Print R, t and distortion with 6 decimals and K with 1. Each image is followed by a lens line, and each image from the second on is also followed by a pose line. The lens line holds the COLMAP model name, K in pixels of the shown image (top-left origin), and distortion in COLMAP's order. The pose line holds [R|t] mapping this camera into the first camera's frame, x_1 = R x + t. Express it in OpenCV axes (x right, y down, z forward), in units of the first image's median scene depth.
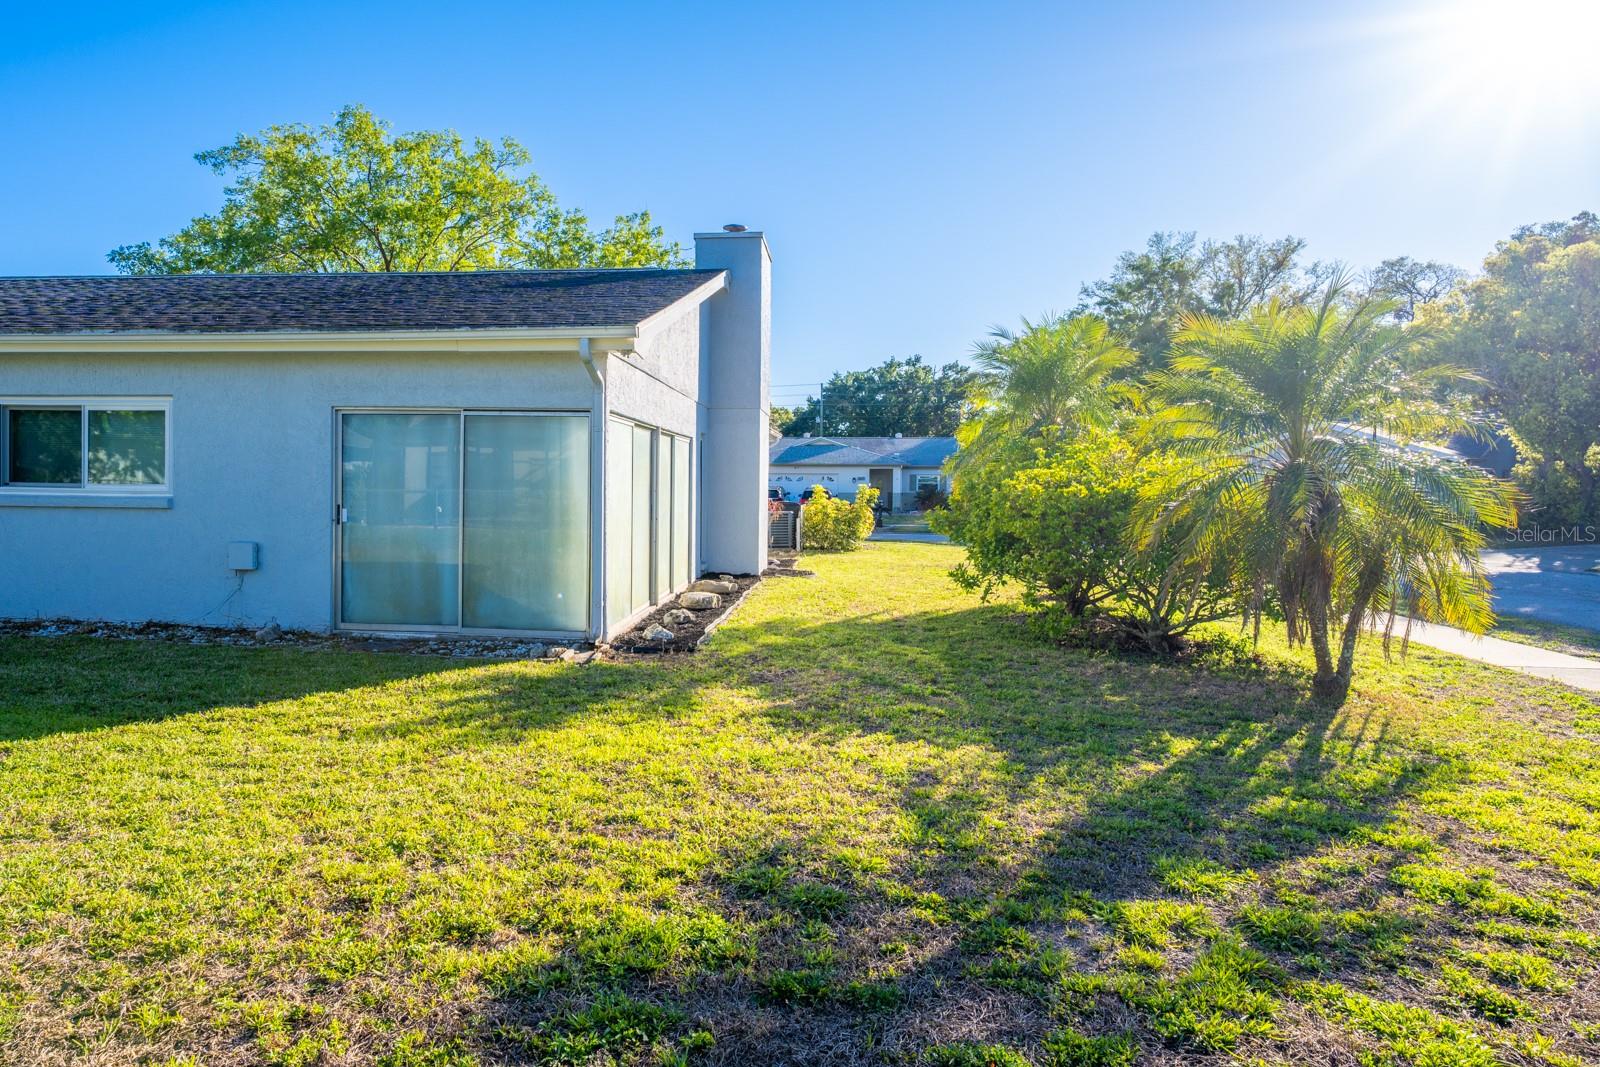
lens RADIAL K [[896.5, 0, 802.7], [0, 896.5, 536.6], [0, 0, 1]] dist [0.000647, 0.001573]
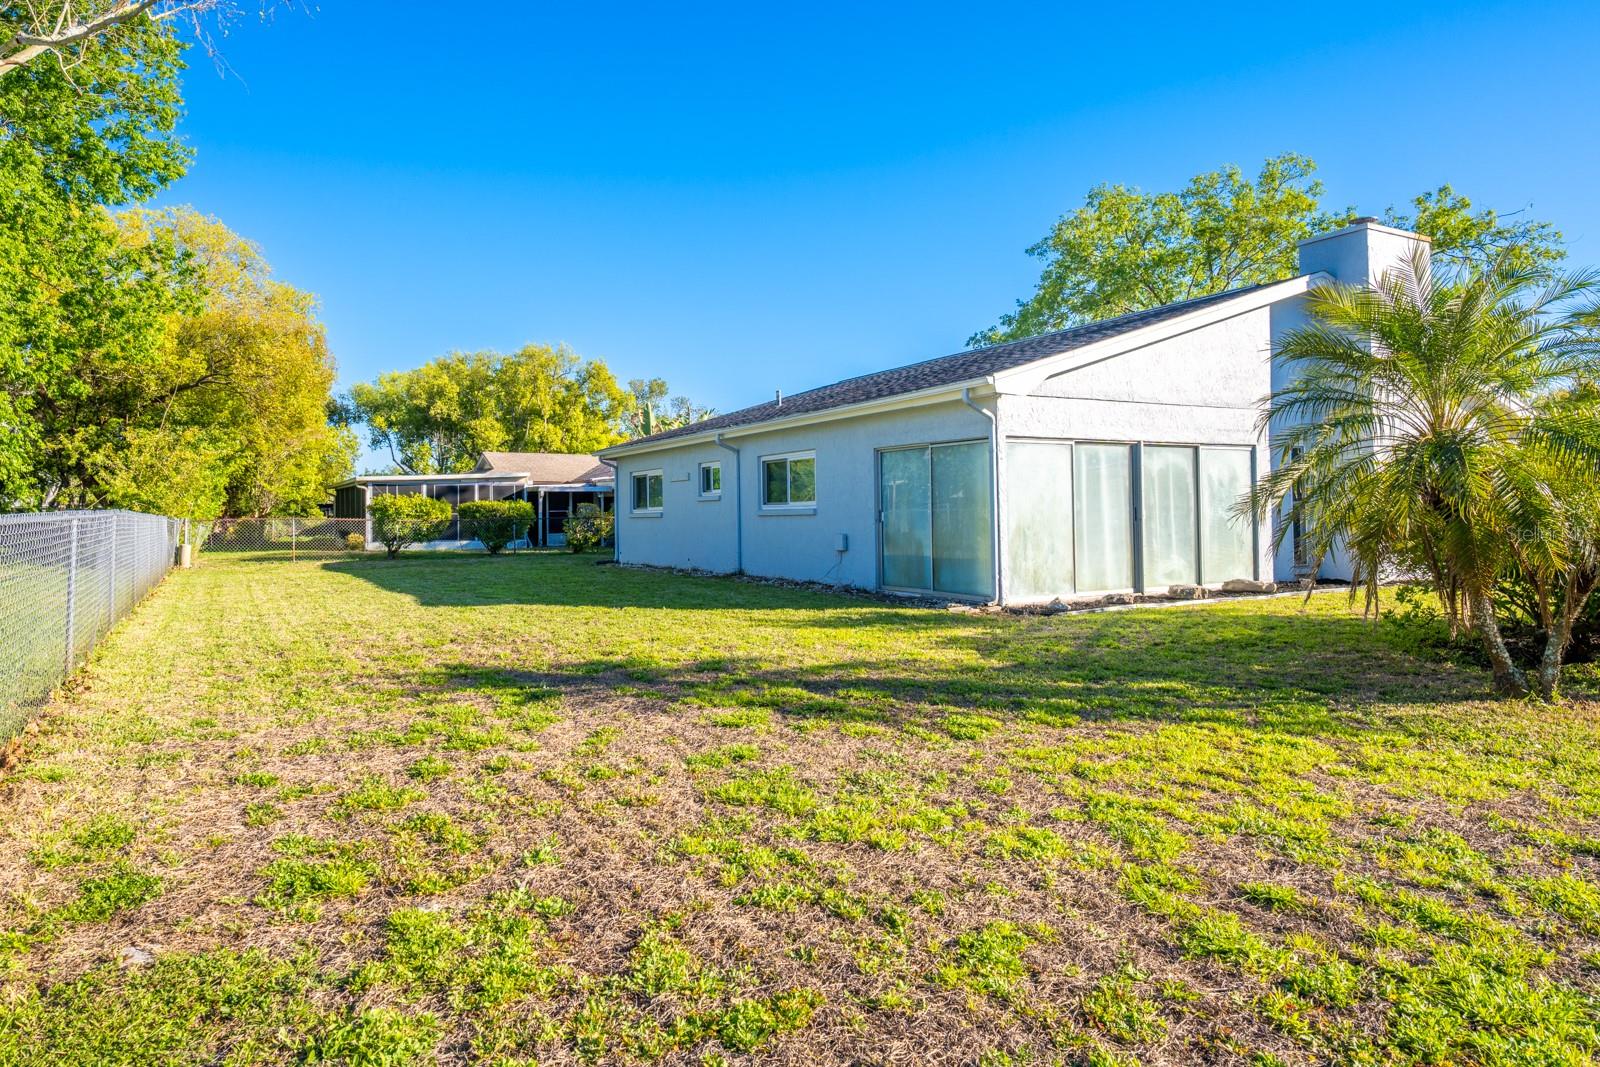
lens RADIAL K [[896.5, 0, 802.7], [0, 896.5, 536.6], [0, 0, 1]] dist [0.000647, 0.001573]
pose [[0.626298, -0.002859, -0.779579, 0.626081], [-0.021309, 0.999557, -0.020784, 0.047046], [0.779293, 0.029629, 0.625959, -0.098949]]
